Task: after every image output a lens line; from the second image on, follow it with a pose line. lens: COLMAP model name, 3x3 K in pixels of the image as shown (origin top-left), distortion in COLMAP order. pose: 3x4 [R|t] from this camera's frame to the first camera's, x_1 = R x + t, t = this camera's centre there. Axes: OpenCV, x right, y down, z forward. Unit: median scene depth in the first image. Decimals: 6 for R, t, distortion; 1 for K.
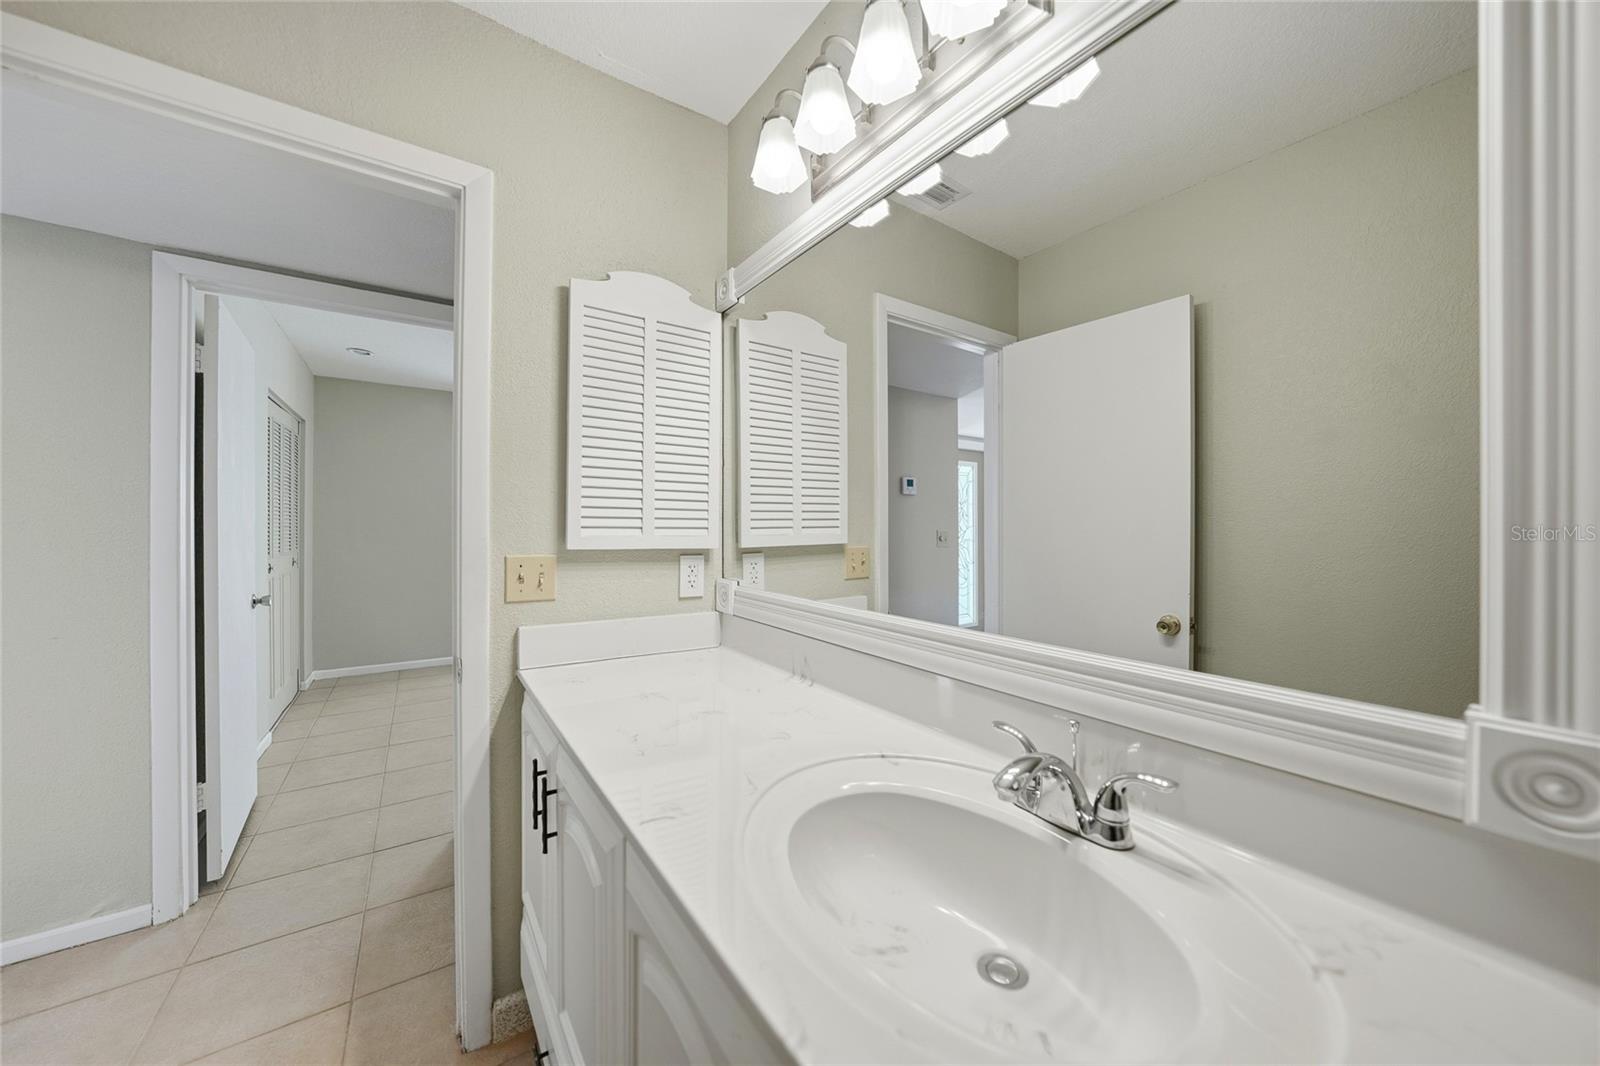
lens RADIAL K [[565.1, 0, 808.9], [0, 565.1, 529.6], [0, 0, 1]] dist [-0.000078, 0.003892]
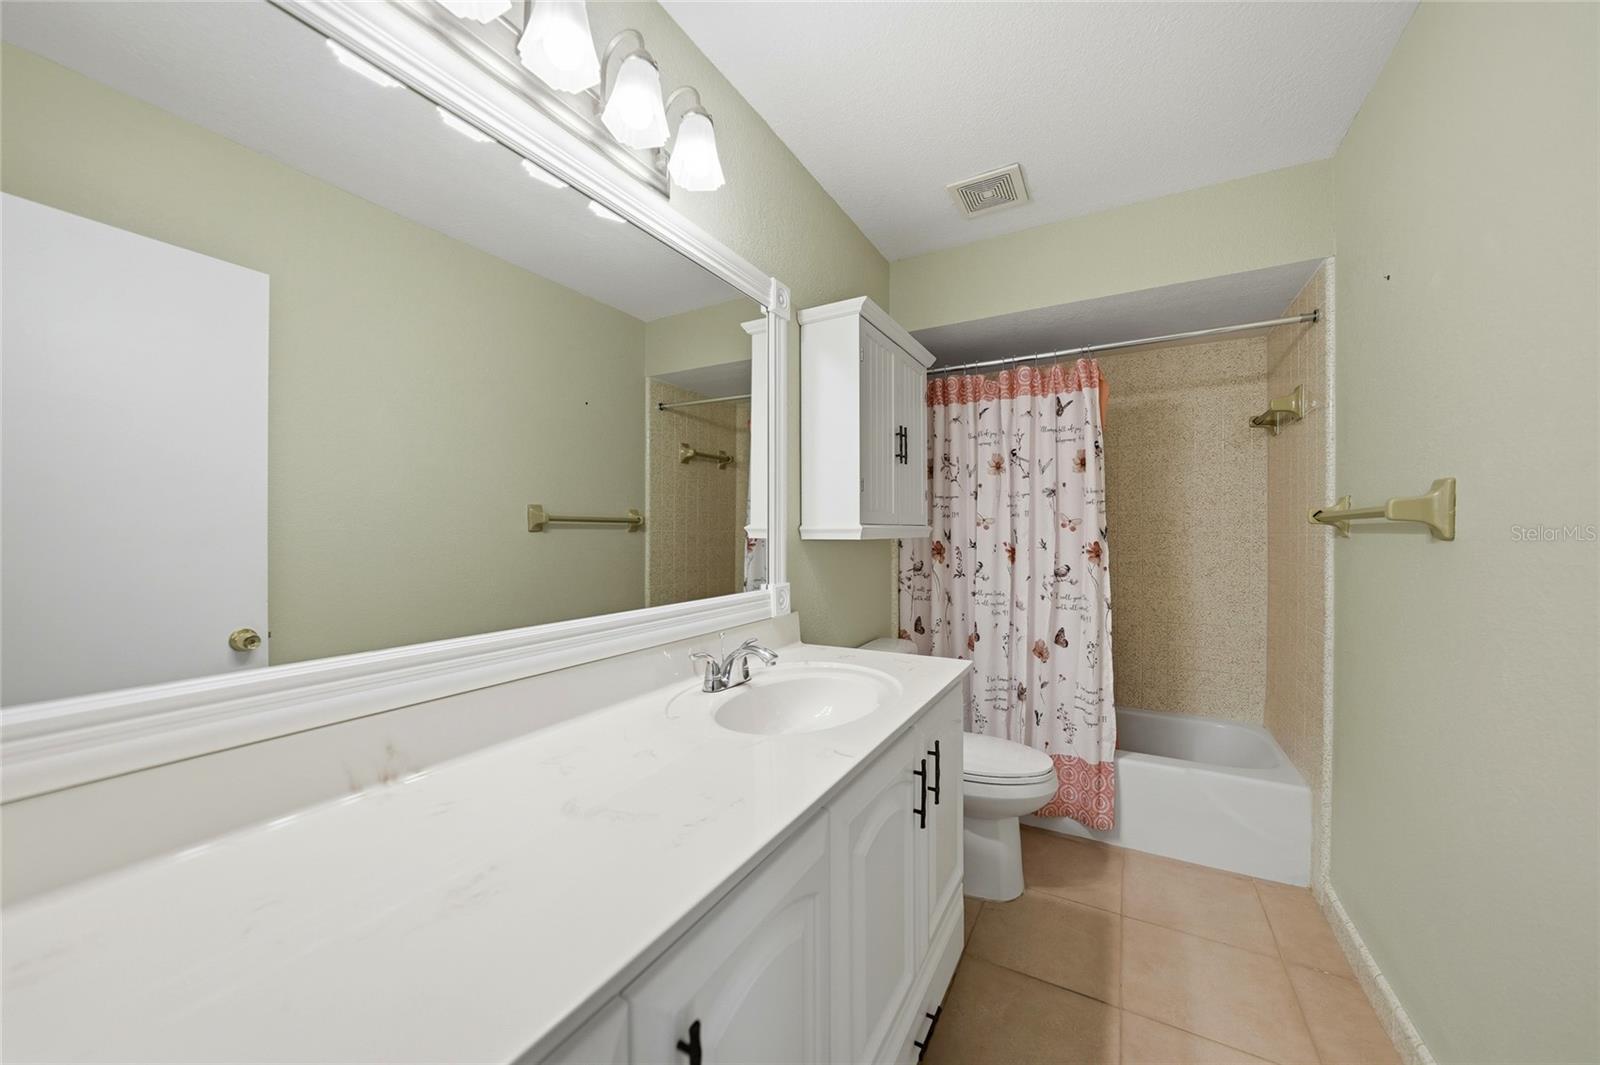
lens RADIAL K [[565.1, 0, 808.9], [0, 565.1, 529.1], [0, 0, 1]] dist [-0.000078, 0.003892]
pose [[-0.445637, 0.003861, 0.895205, -1.153285], [-0.000131, 0.999990, -0.004379, -0.001332], [-0.895214, -0.002069, -0.445633, 1.345400]]
